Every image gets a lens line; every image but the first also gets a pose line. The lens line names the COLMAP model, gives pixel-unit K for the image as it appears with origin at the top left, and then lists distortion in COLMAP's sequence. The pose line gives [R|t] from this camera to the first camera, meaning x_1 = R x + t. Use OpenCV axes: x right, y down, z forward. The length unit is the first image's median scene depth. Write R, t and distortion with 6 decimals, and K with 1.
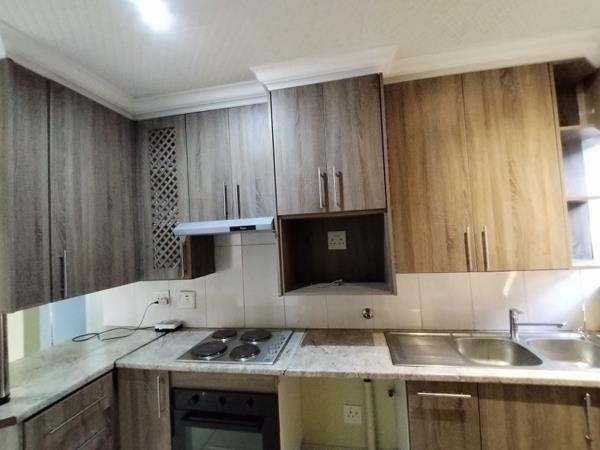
lens RADIAL K [[288.3, 0, 299.3], [0, 288.3, 220.5], [0, 0, 1]] dist [0.028876, -0.029049]
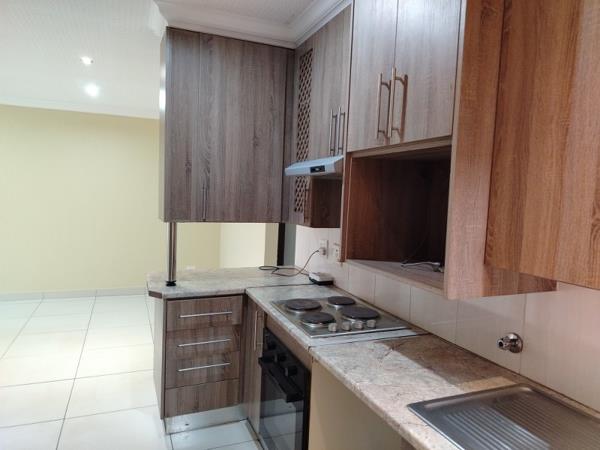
lens RADIAL K [[419.9, 0, 300.0], [0, 419.9, 225.0], [0, 0, 1]] dist [0.044449, -0.047903]
pose [[0.543516, 0.137070, -0.828131, 0.763998], [-0.033081, 0.989308, 0.142037, 0.017688], [0.838746, -0.049804, 0.542240, 0.326544]]
